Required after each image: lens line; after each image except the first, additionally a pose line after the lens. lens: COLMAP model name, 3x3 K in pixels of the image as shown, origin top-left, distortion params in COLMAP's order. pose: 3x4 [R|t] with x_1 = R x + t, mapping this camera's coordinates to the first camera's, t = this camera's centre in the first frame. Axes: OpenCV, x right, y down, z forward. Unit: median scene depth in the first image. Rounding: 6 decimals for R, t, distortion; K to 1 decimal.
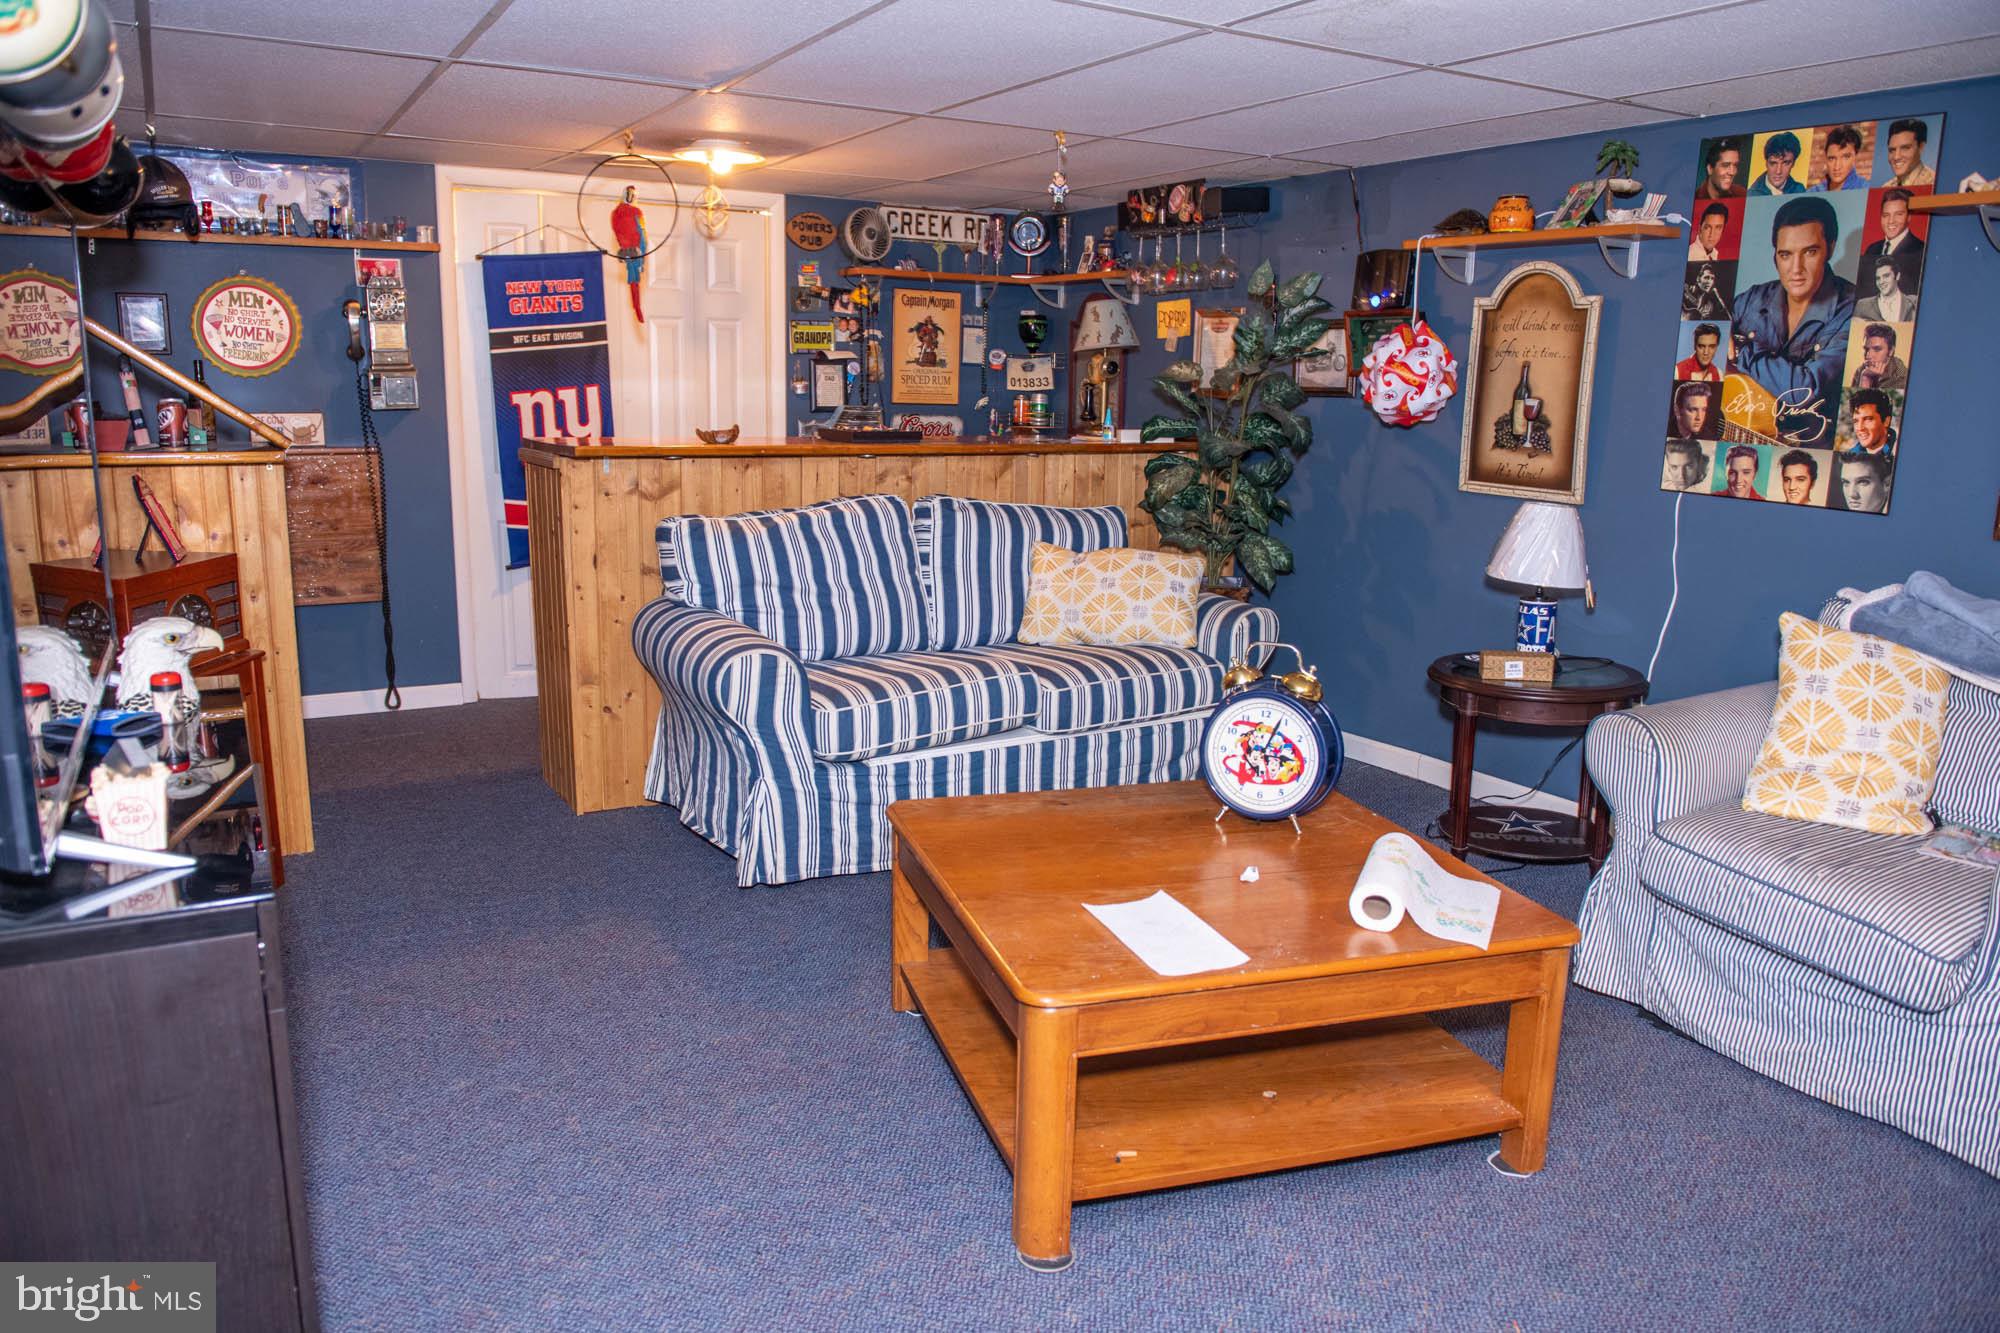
lens RADIAL K [[1403.5, 0, 1000.0], [0, 1403.5, 666.5], [0, 0, 1]] dist [0.005166, 0.004580]
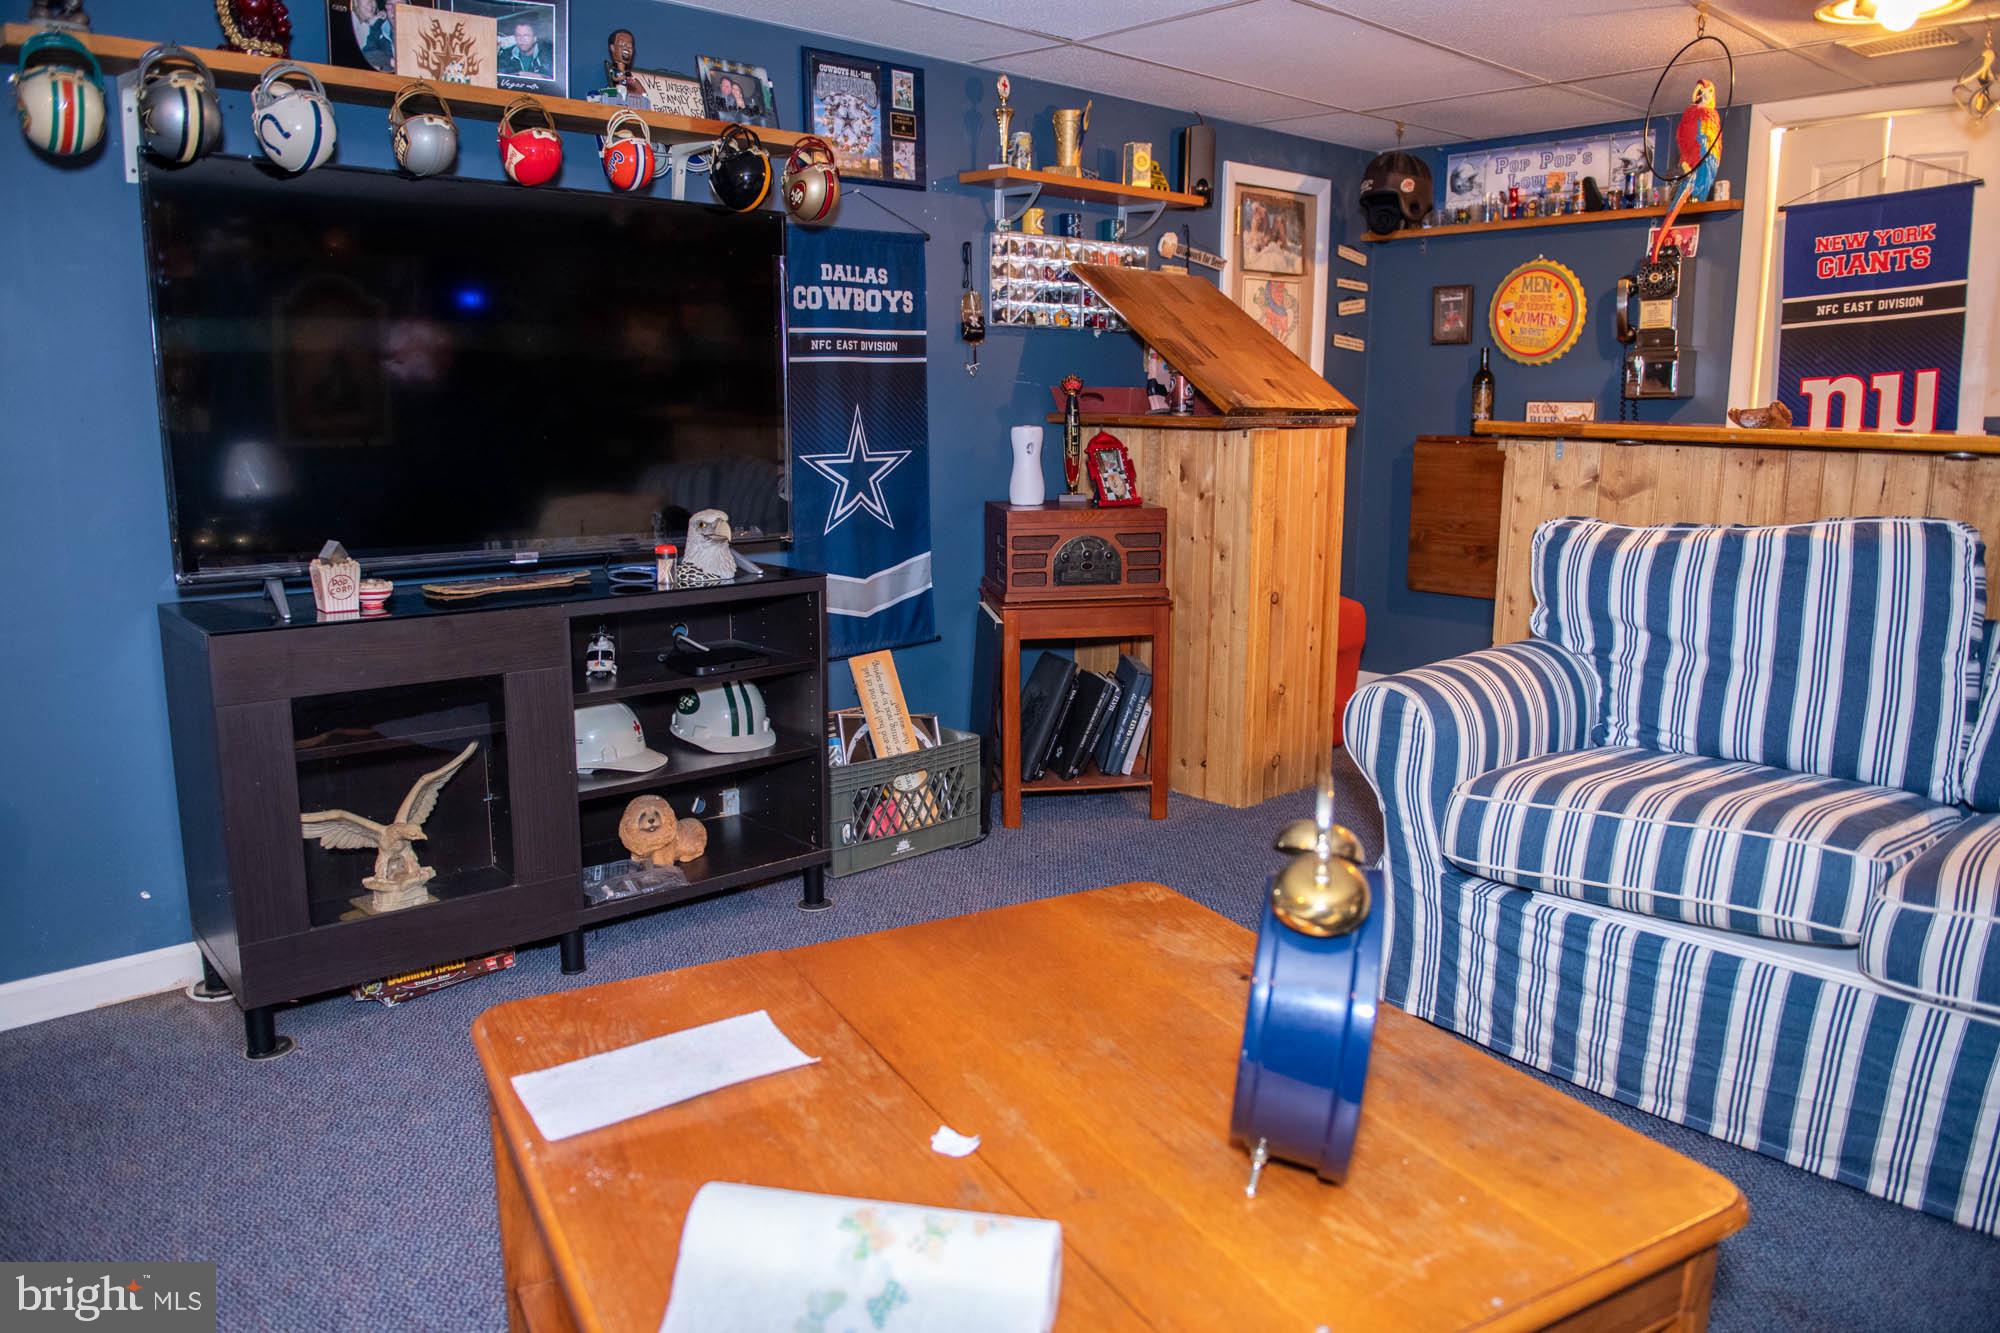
lens RADIAL K [[1436.2, 0, 1000.0], [0, 1436.2, 666.5], [0, 0, 1]] dist [-0.056396, 0.005914]
pose [[0.214157, 0.167995, -0.962245, 0.354418], [-0.200482, 0.971687, 0.125024, -0.051470], [0.956004, 0.166138, 0.241773, 0.437851]]
